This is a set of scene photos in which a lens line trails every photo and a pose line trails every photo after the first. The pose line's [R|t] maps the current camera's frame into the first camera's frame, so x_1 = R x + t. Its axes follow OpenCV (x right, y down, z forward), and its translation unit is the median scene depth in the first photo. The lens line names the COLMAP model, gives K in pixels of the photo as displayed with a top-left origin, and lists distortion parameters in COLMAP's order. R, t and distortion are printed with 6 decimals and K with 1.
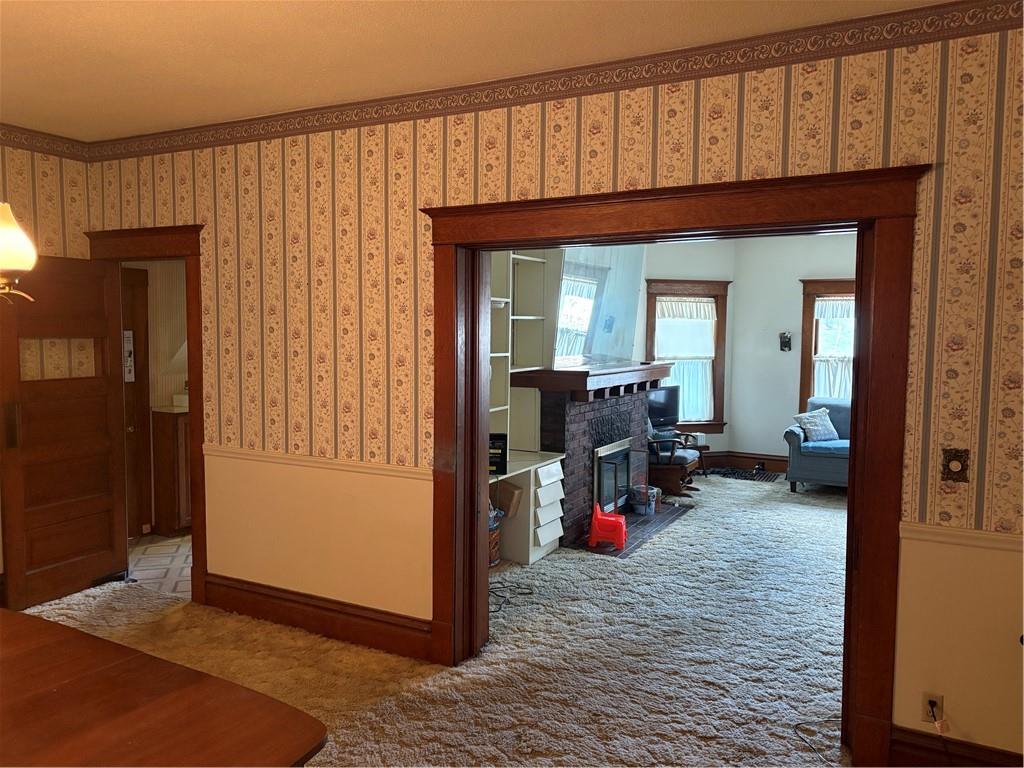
lens RADIAL K [[773.1, 0, 513.8], [0, 773.1, 395.4], [0, 0, 1]] dist [0.053033, -0.056147]
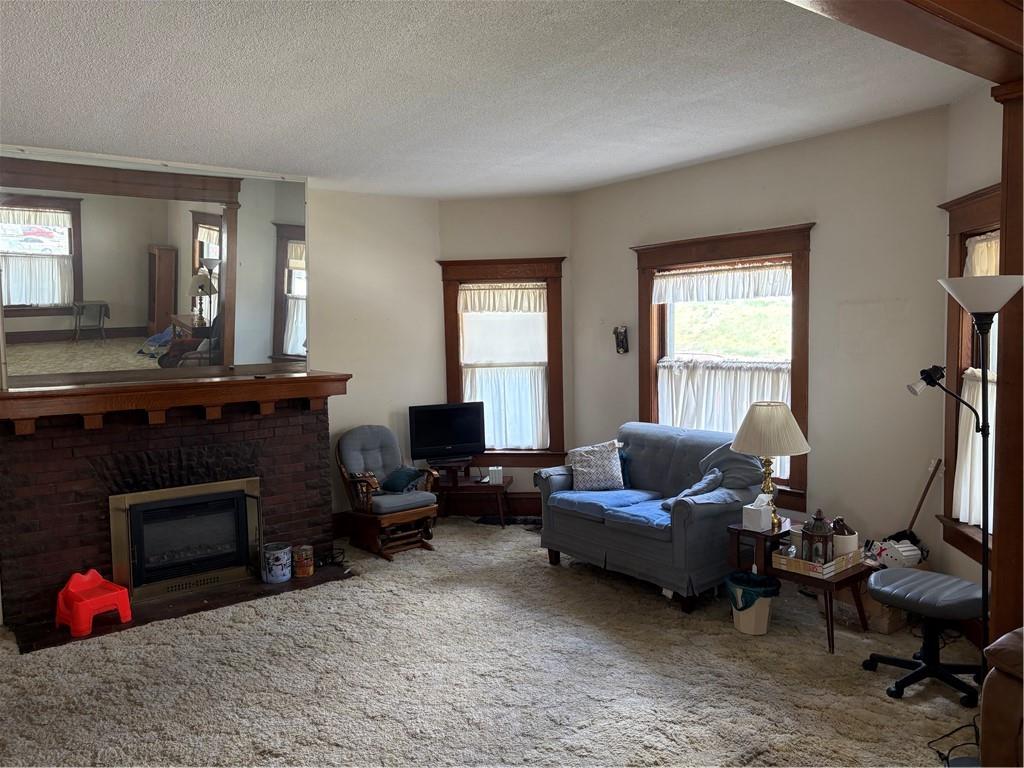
lens RADIAL K [[773.1, 0, 512.9], [0, 773.1, 385.9], [0, 0, 1]] dist [0.053033, -0.056147]
pose [[0.907741, 0.000025, -0.419531, 1.388123], [-0.003929, 0.999957, -0.008442, -0.055393], [0.419512, 0.009312, 0.907702, 0.852655]]
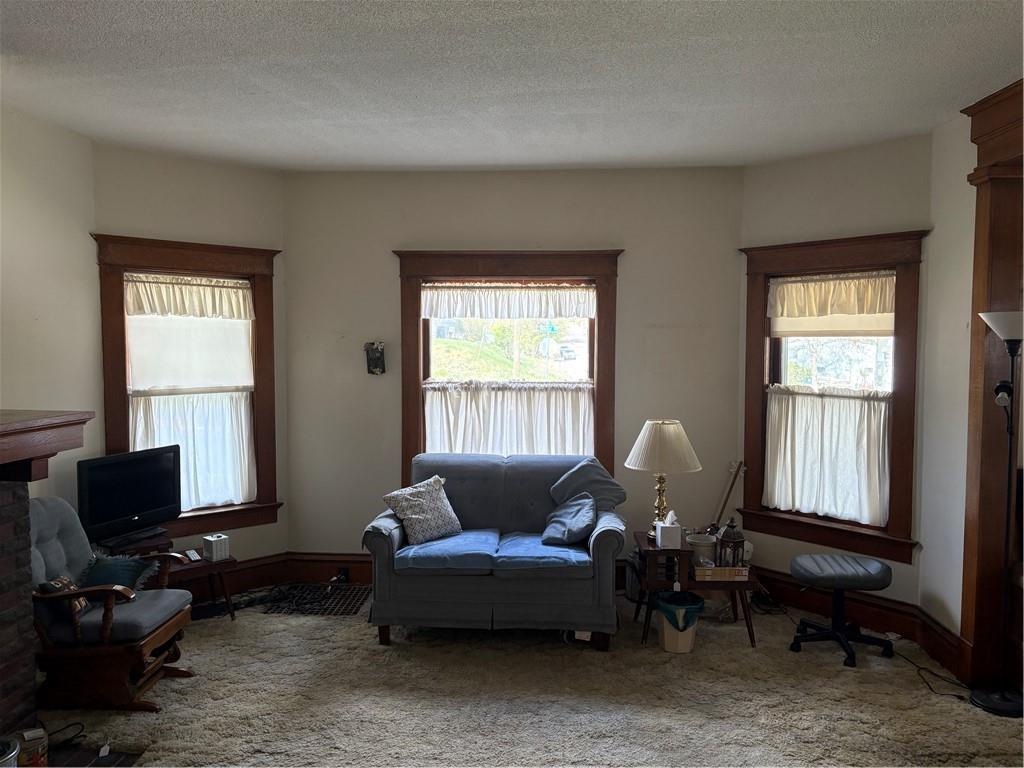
lens RADIAL K [[773.1, 0, 513.5], [0, 773.1, 385.9], [0, 0, 1]] dist [0.053033, -0.056147]
pose [[0.909477, -0.028165, 0.414800, 0.511648], [0.039568, 0.999038, -0.018922, -0.083728], [-0.413868, 0.033622, 0.909716, 1.090508]]
